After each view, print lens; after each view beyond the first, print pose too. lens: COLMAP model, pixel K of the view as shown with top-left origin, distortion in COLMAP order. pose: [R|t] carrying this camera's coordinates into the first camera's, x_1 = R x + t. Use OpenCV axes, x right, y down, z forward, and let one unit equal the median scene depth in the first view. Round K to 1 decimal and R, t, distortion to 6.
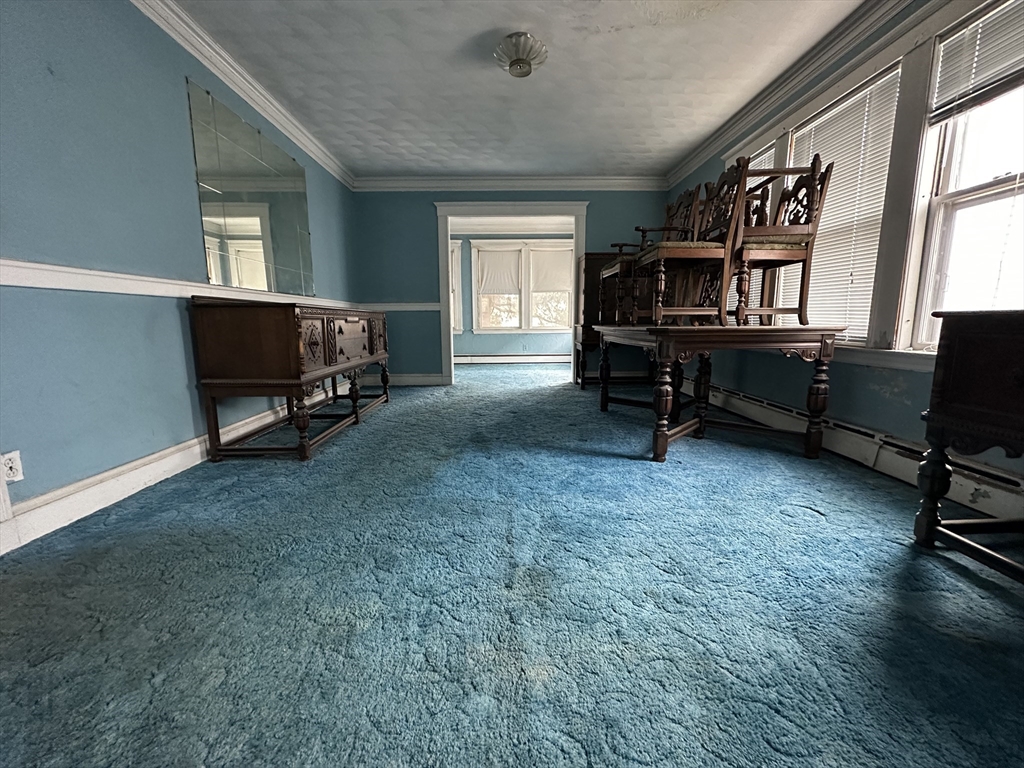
lens RADIAL K [[408.4, 0, 507.2], [0, 408.4, 387.6], [0, 0, 1]] dist [-0.004016, 0.000630]
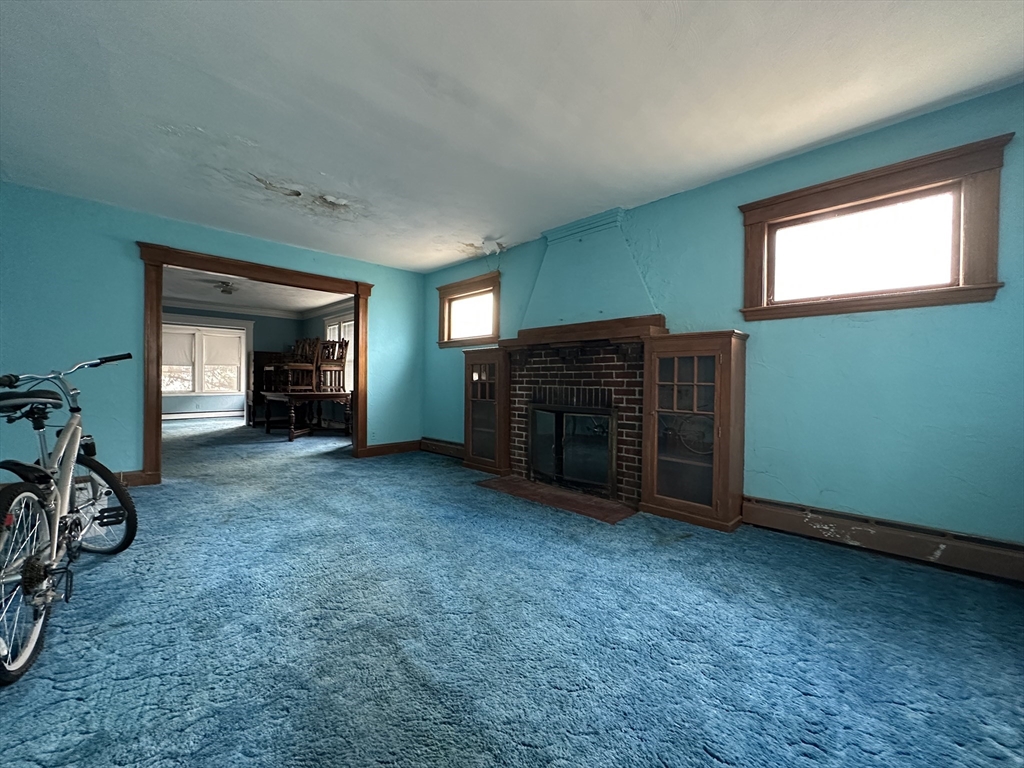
lens RADIAL K [[408.4, 0, 509.9], [0, 408.4, 387.0], [0, 0, 1]] dist [-0.004016, 0.000630]
pose [[0.718775, 0.007311, 0.695204, -0.230092], [0.096362, 0.989246, -0.110033, 0.125009], [-0.688532, 0.146080, 0.710341, -0.968269]]
